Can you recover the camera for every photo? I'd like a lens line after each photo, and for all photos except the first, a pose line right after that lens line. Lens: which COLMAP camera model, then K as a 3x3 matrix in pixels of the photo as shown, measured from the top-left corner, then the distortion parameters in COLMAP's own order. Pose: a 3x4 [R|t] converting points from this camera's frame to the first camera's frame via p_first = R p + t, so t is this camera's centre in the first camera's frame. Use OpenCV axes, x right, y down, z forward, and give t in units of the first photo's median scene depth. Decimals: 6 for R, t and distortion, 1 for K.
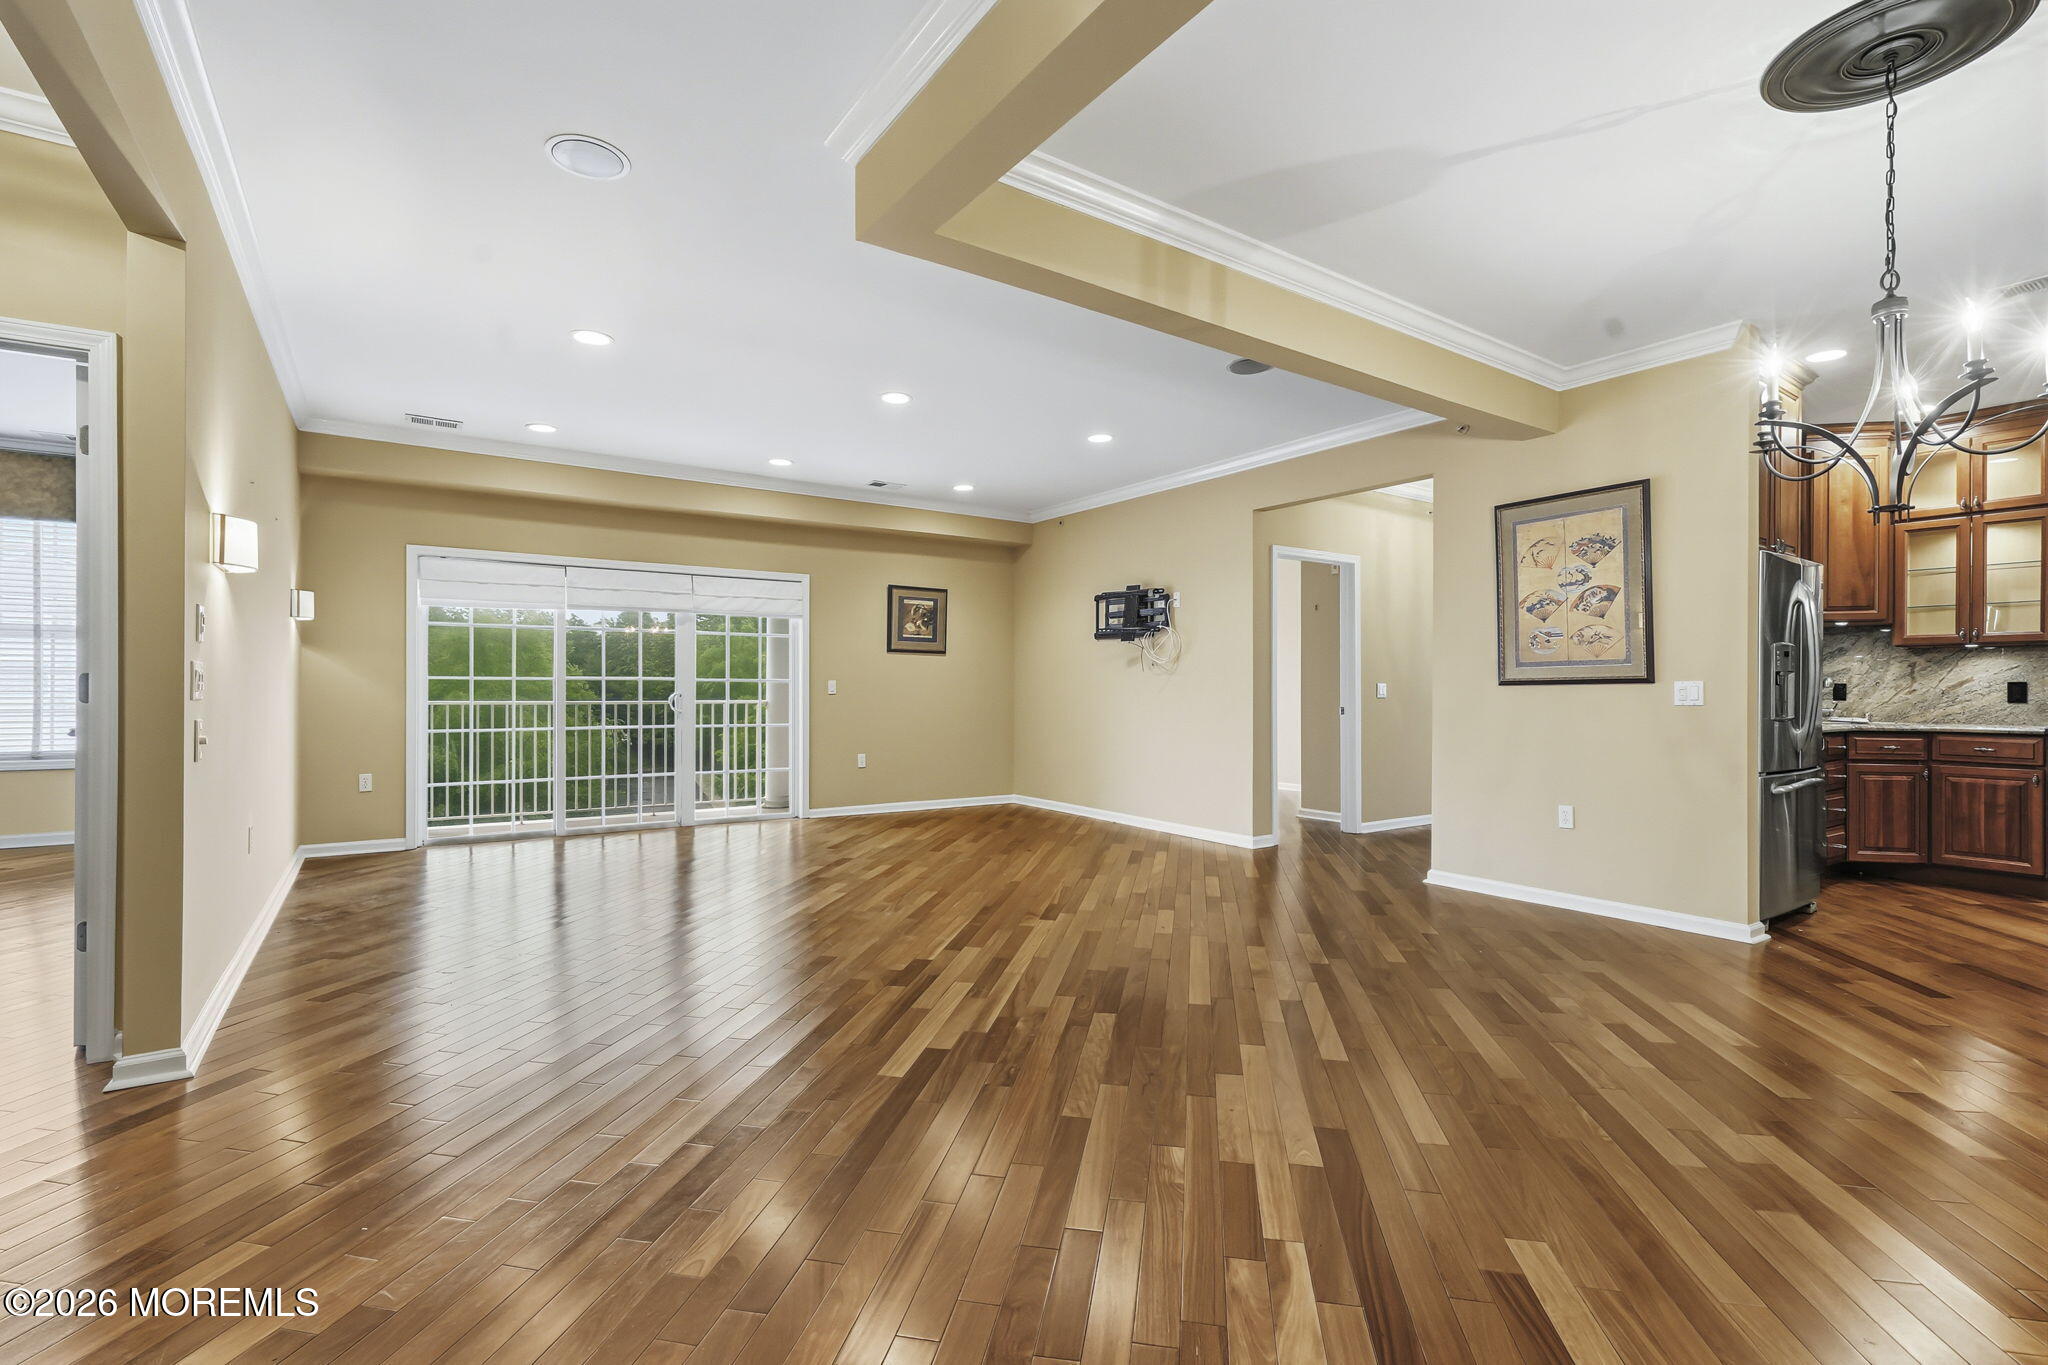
lens RADIAL K [[929.5, 0, 1018.1], [0, 929.5, 692.2], [0, 0, 1]] dist [-0.000913, 0.000635]
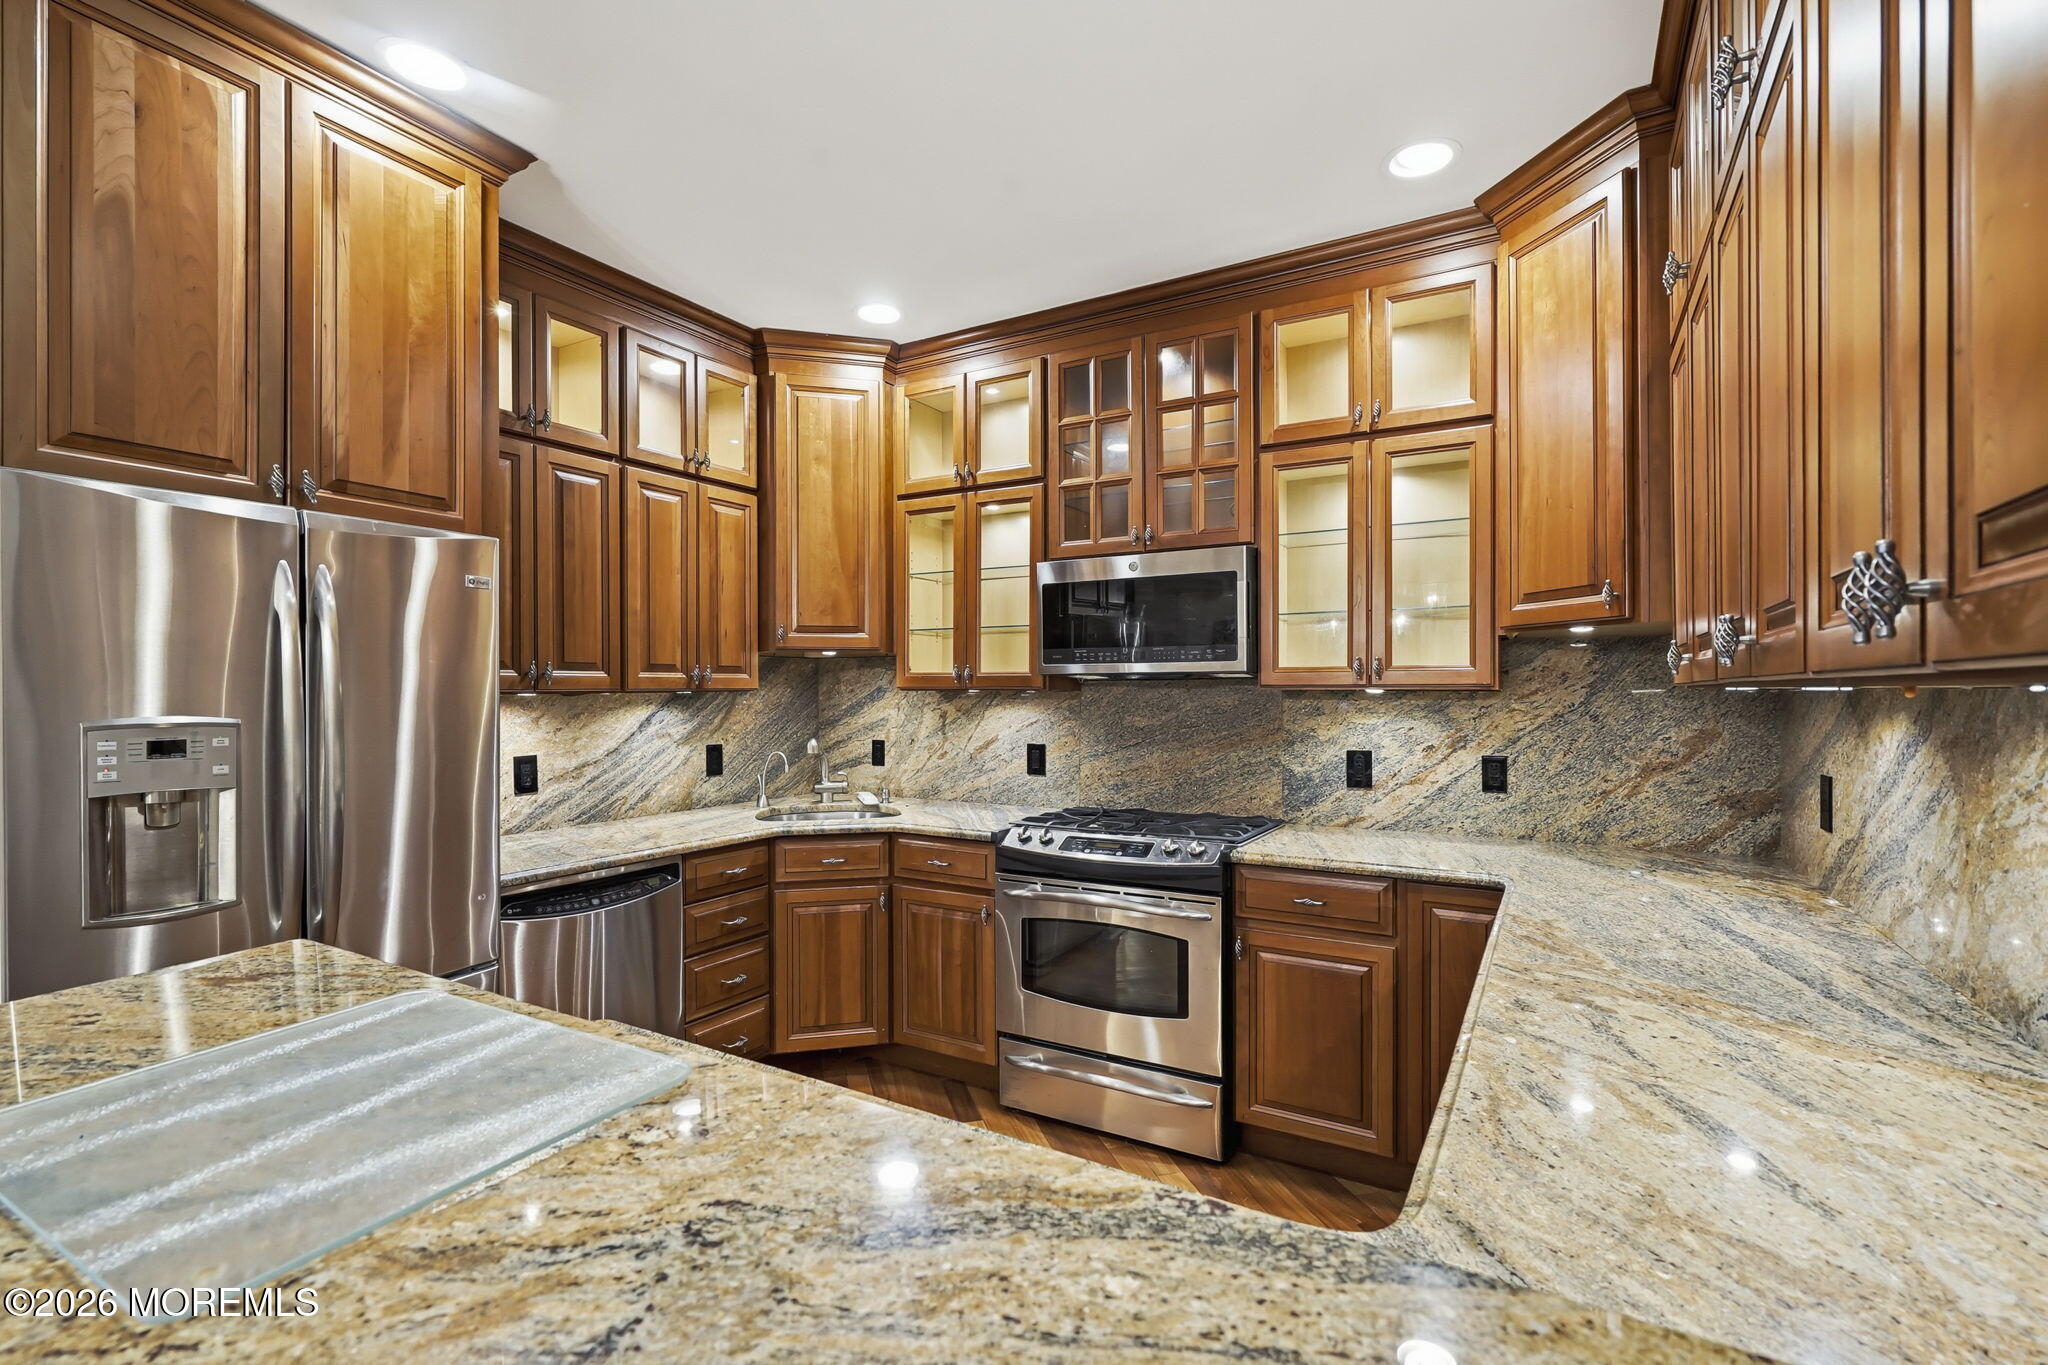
lens RADIAL K [[929.5, 0, 1018.1], [0, 929.5, 692.2], [0, 0, 1]] dist [-0.000913, 0.000635]
pose [[0.902129, -0.004580, 0.431441, 0.833118], [0.005850, 0.999982, -0.001617, -0.051795], [-0.431426, 0.003982, 0.902139, 0.422633]]
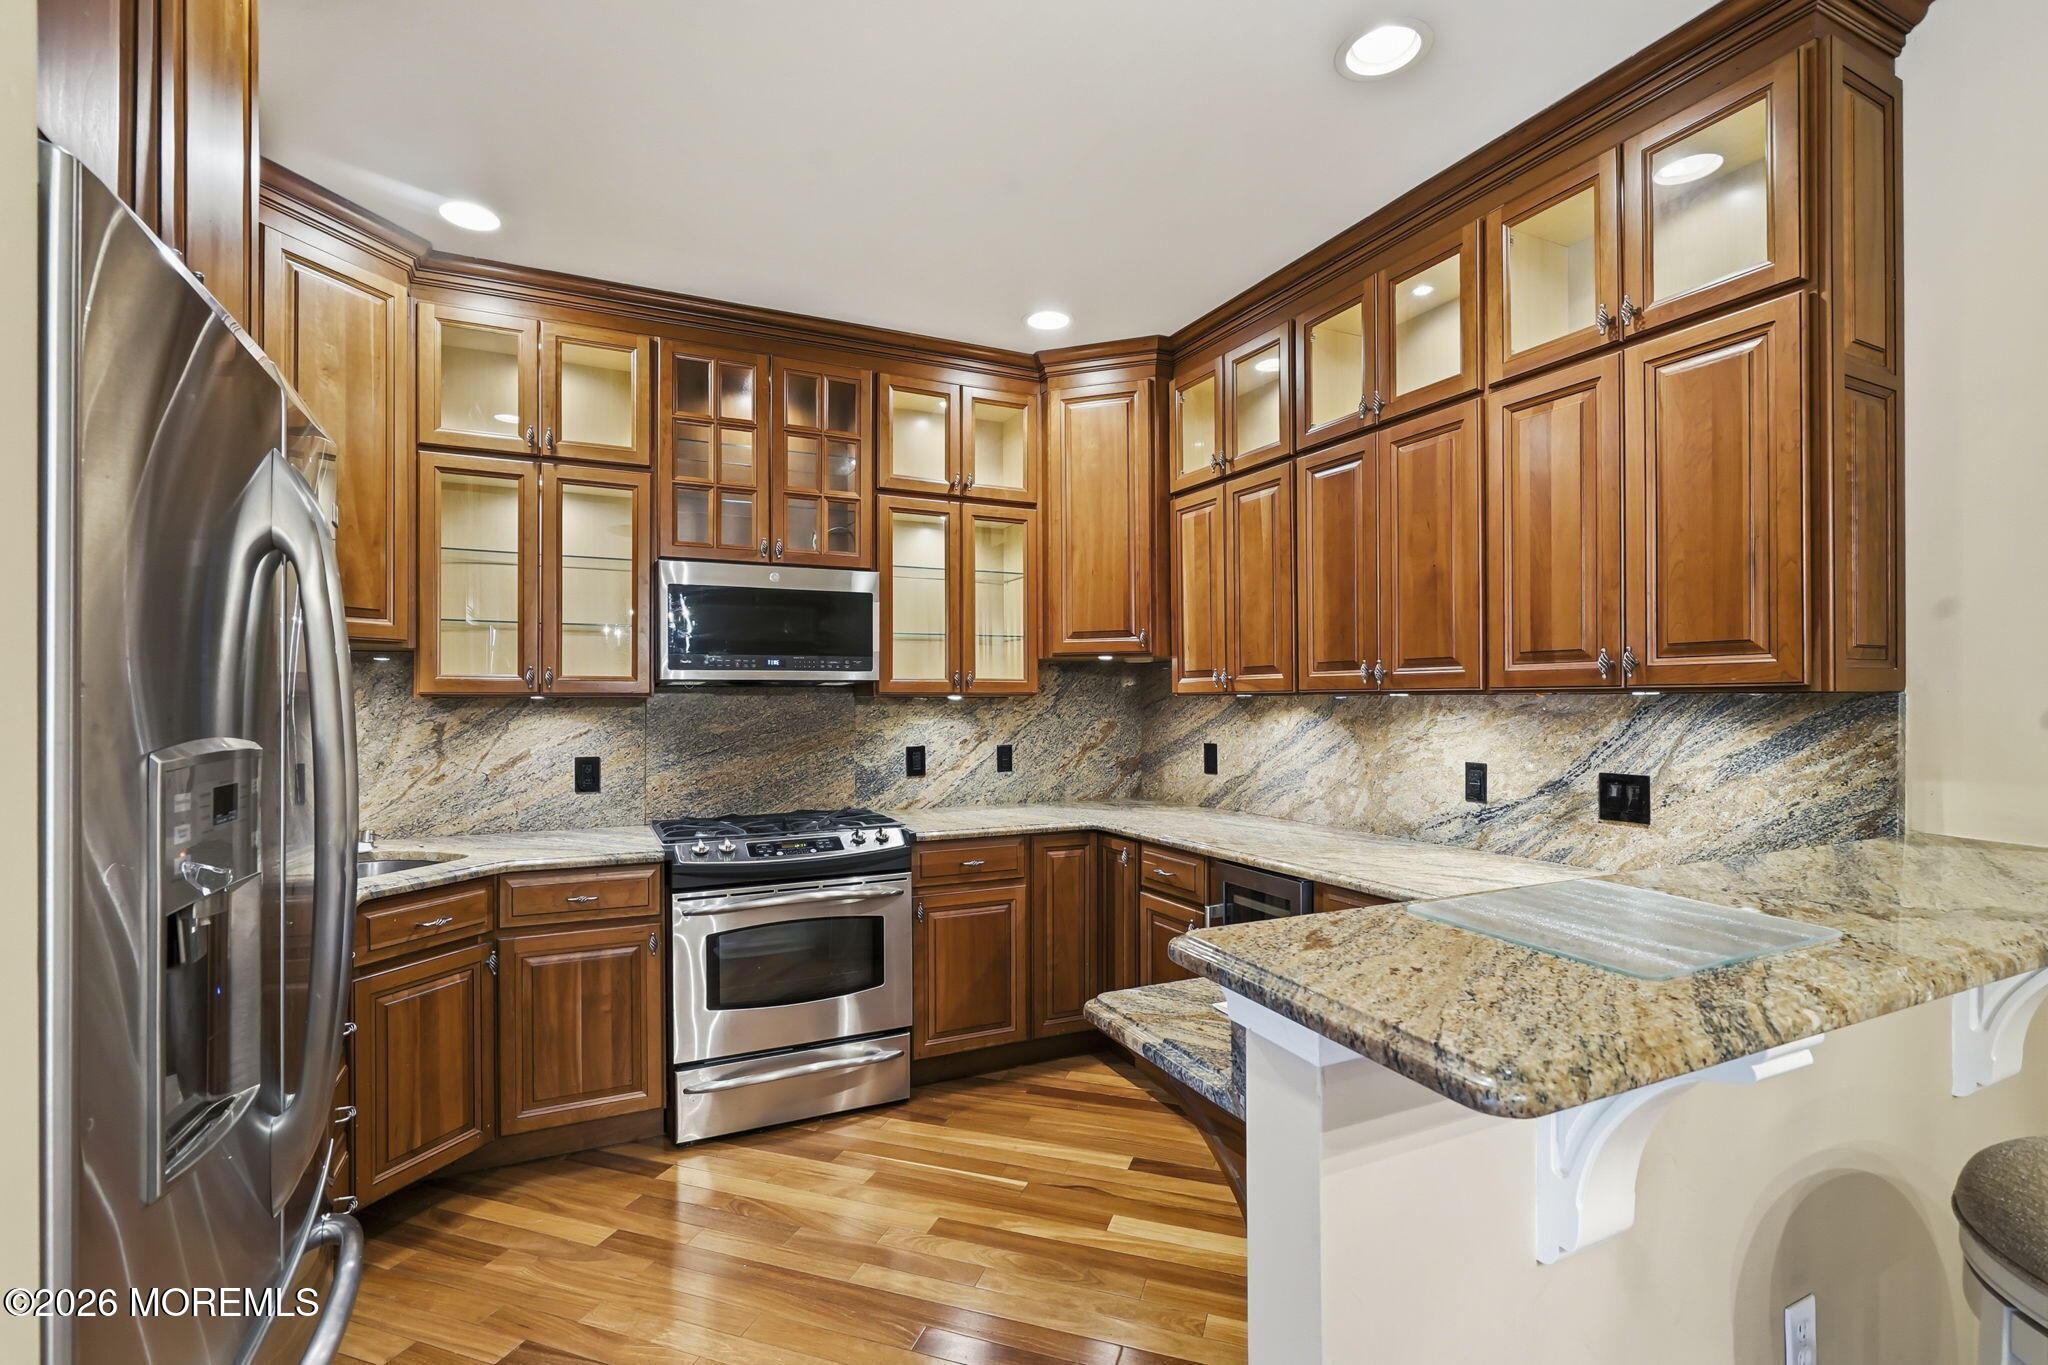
lens RADIAL K [[929.5, 0, 1018.1], [0, 929.5, 692.2], [0, 0, 1]] dist [-0.000913, 0.000635]
pose [[0.147500, 0.005030, 0.989049, 0.560513], [0.007153, 0.999955, -0.006152, -0.051632], [-0.989036, 0.007982, 0.147457, 0.686281]]
